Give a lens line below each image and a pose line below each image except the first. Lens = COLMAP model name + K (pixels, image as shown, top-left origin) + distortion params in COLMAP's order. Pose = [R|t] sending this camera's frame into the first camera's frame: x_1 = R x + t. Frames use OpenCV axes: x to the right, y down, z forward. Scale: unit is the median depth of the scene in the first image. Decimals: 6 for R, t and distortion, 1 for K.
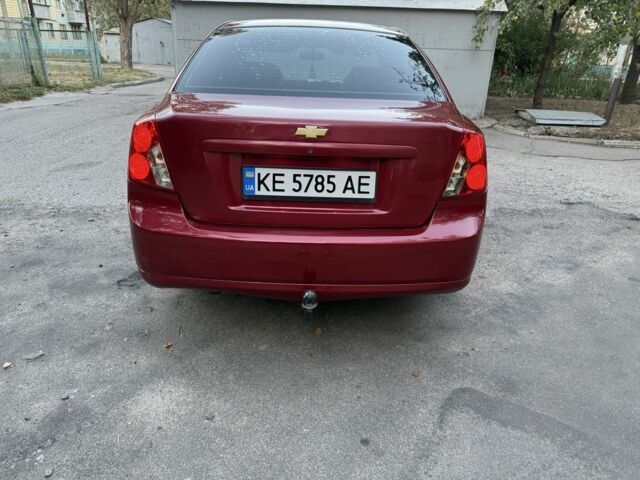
lens RADIAL K [[476.4, 0, 320.0], [0, 476.4, 240.0], [0, 0, 1]] dist [-0.005323, -0.003349]
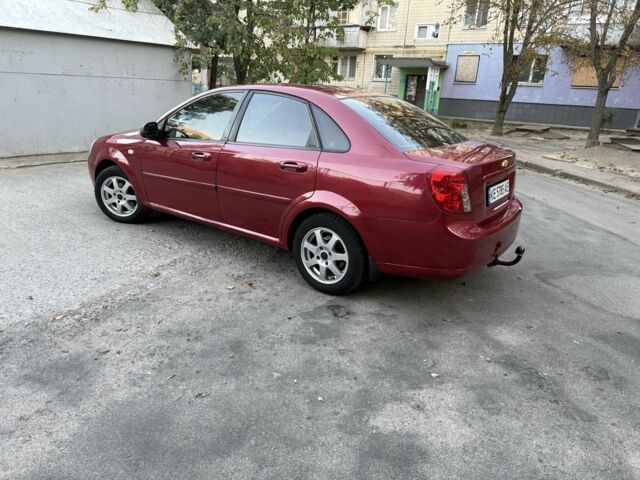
lens RADIAL K [[476.4, 0, 320.0], [0, 476.4, 240.0], [0, 0, 1]] dist [-0.005323, -0.003349]
pose [[0.584562, -0.253400, 0.770763, -1.343083], [0.266905, 0.957163, 0.112255, -0.238008], [-0.766191, 0.140100, 0.627155, 0.292648]]
